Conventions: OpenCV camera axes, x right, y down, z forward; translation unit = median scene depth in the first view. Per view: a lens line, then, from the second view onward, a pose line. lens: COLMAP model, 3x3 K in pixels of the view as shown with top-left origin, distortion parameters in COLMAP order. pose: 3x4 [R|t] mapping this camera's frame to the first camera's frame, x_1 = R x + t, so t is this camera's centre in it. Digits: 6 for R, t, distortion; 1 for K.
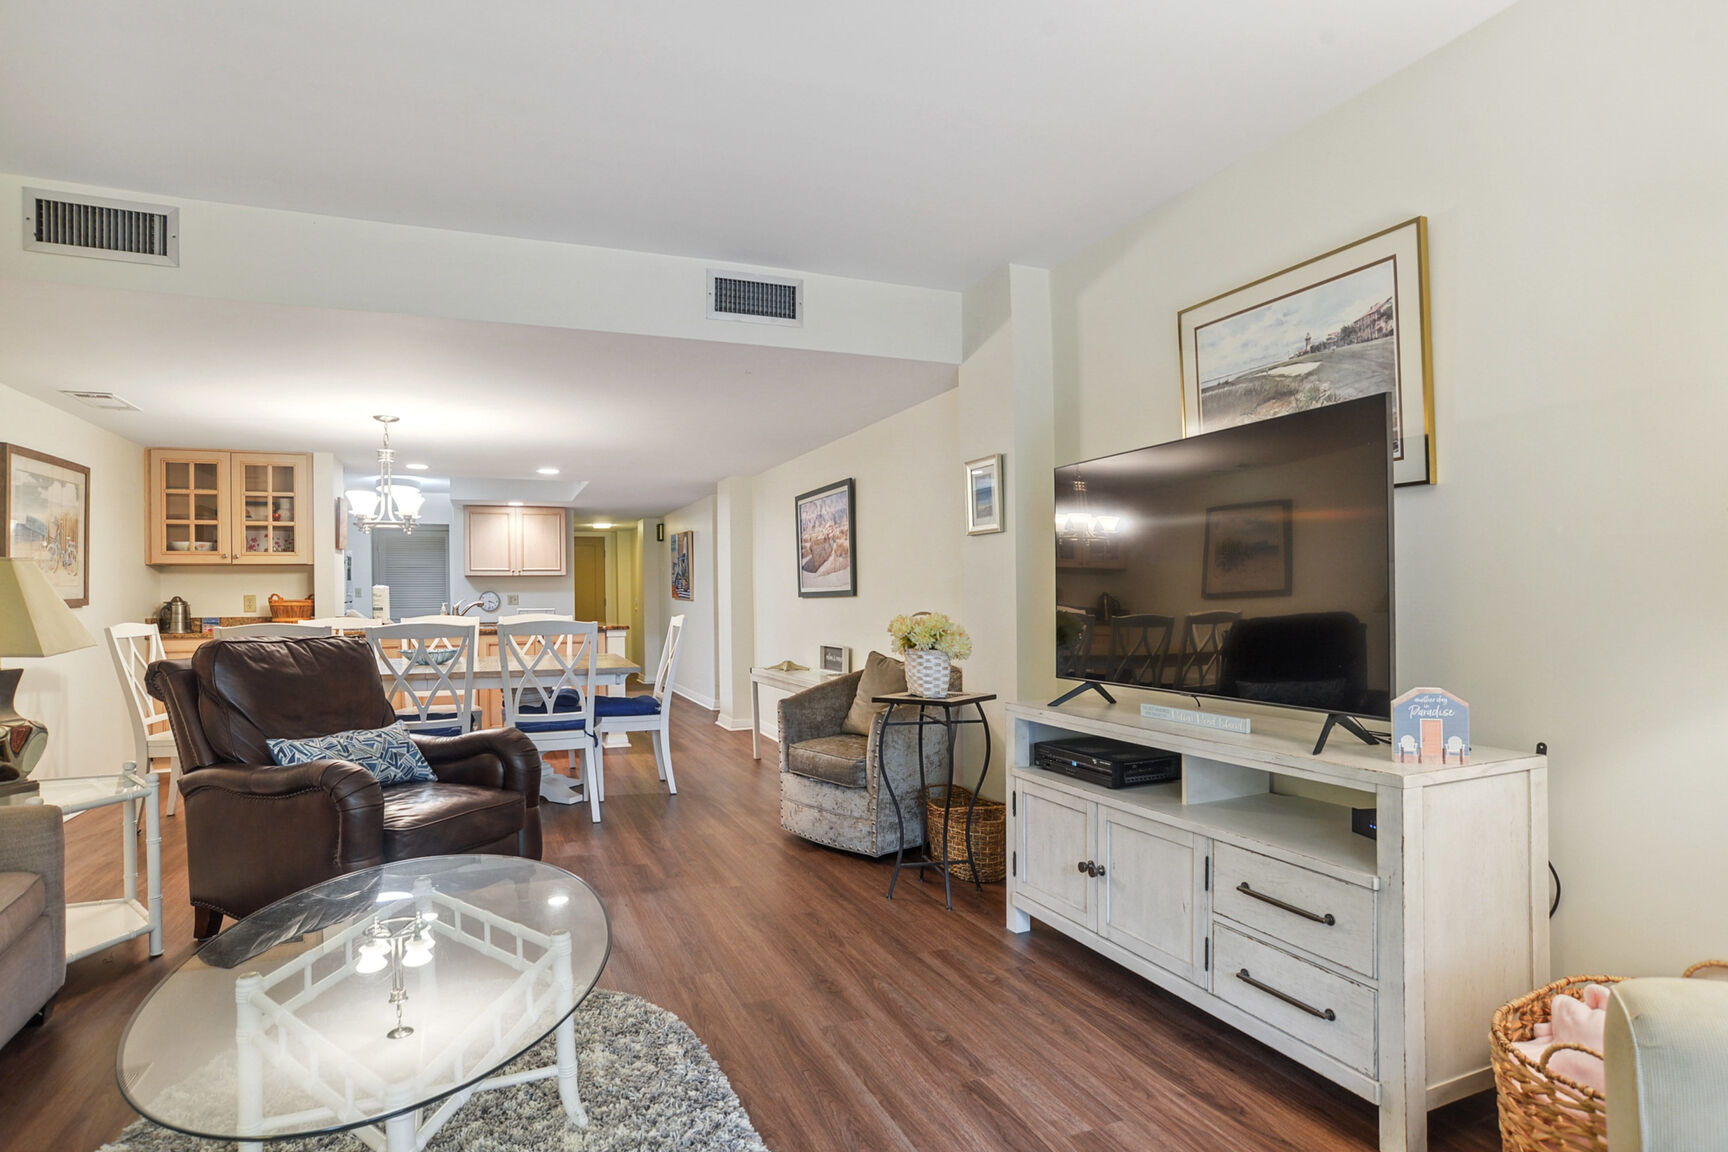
lens RADIAL K [[898.8, 0, 842.6], [0, 898.8, 603.3], [0, 0, 1]] dist [-0.027119, 0.000202]
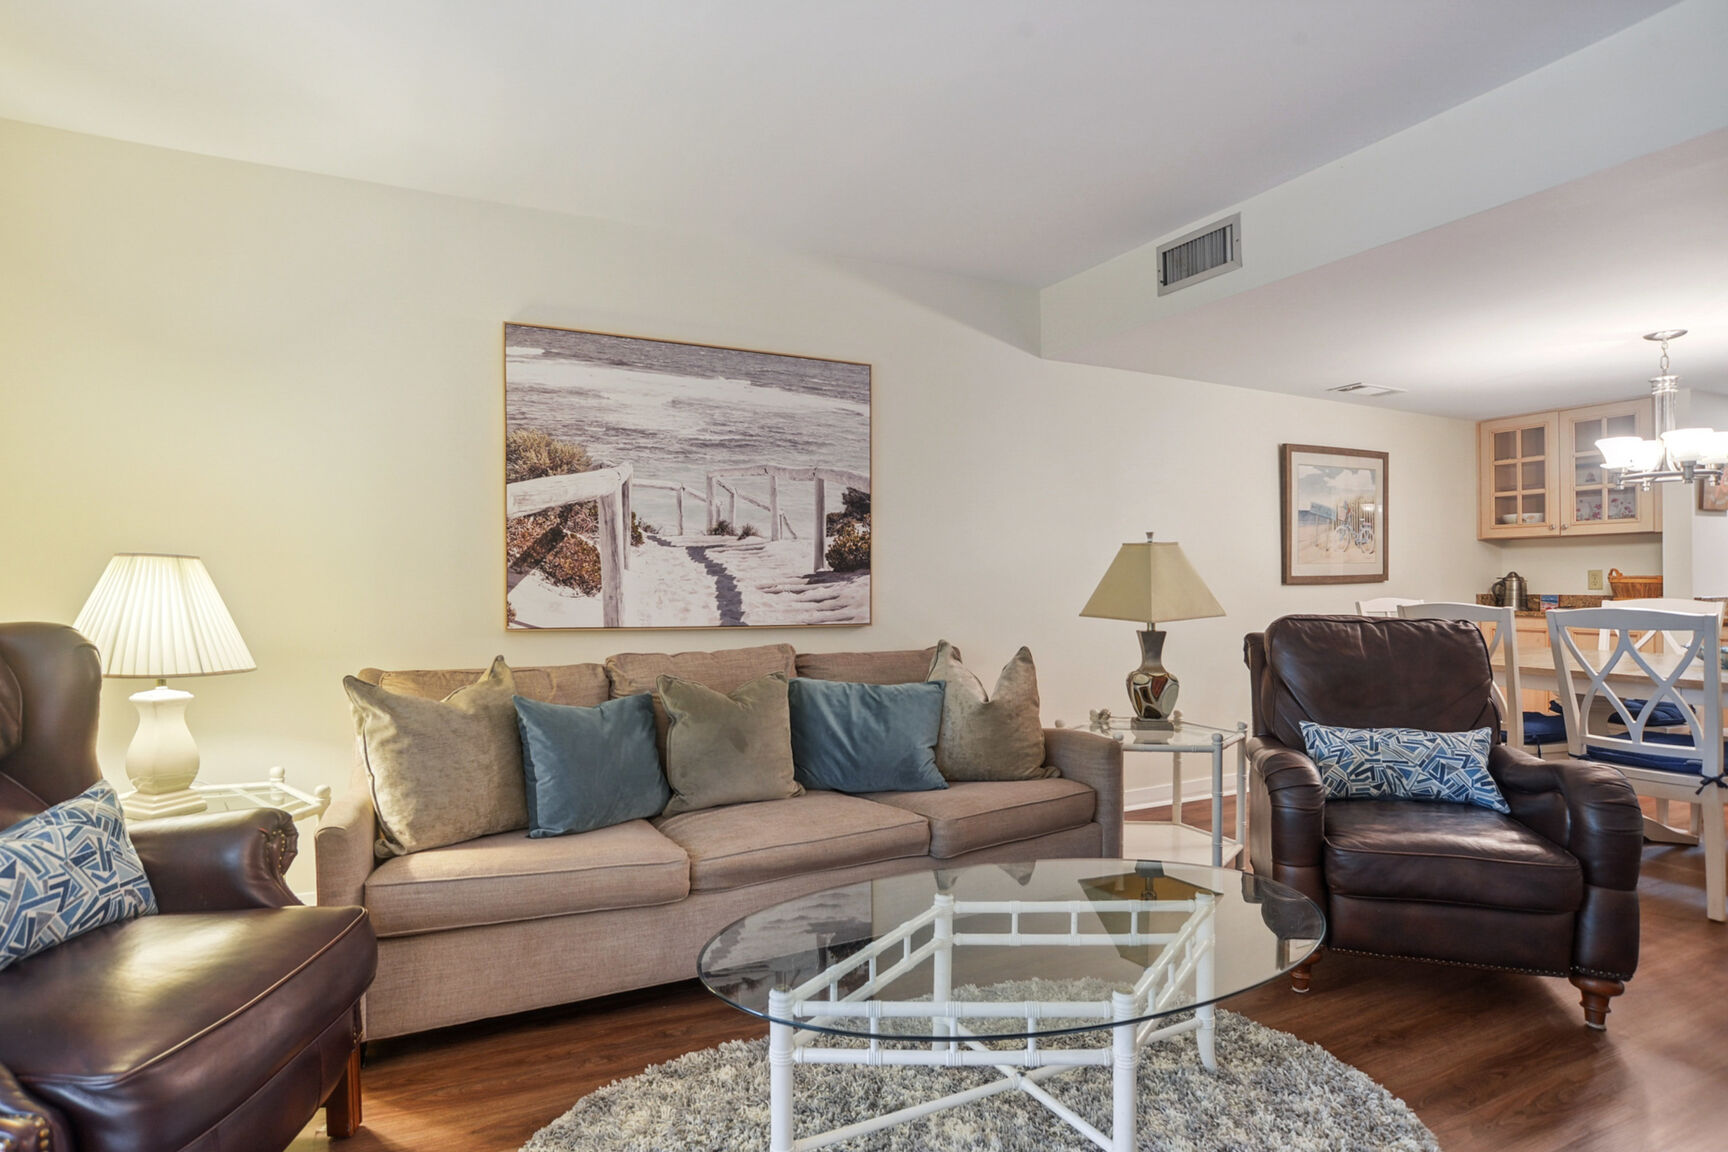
lens RADIAL K [[904.0, 0, 824.8], [0, 904.0, 579.5], [0, 0, 1]] dist [-0.090163, 0.038097]
pose [[0.057853, 0.006284, -0.998305, 0.257881], [-0.003805, 0.999974, 0.006074, -0.004410], [0.998318, 0.003447, 0.057876, 0.383330]]
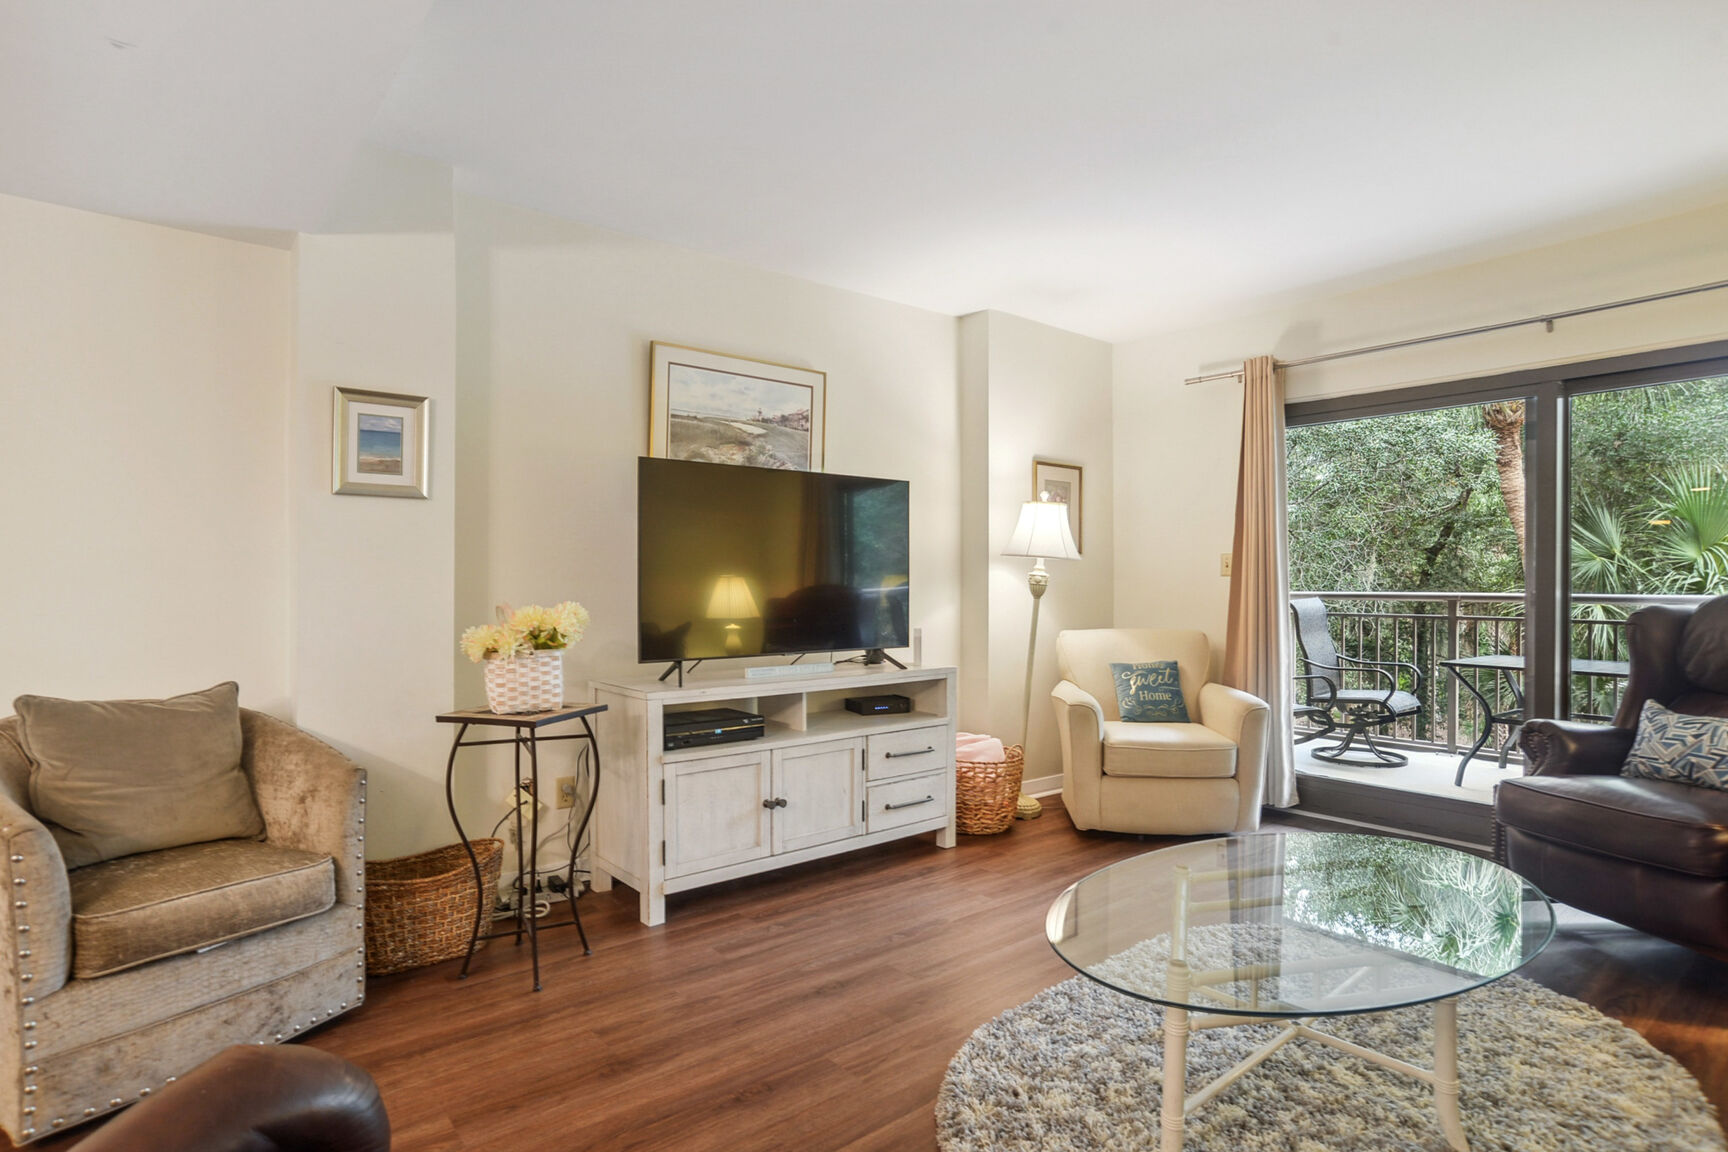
lens RADIAL K [[904.0, 0, 824.8], [0, 904.0, 579.5], [0, 0, 1]] dist [-0.090163, 0.038097]
pose [[-0.264351, 0.007635, 0.964396, -0.777103], [0.007353, 0.999956, -0.005901, -0.004304], [-0.964398, 0.005531, -0.264396, 1.041592]]
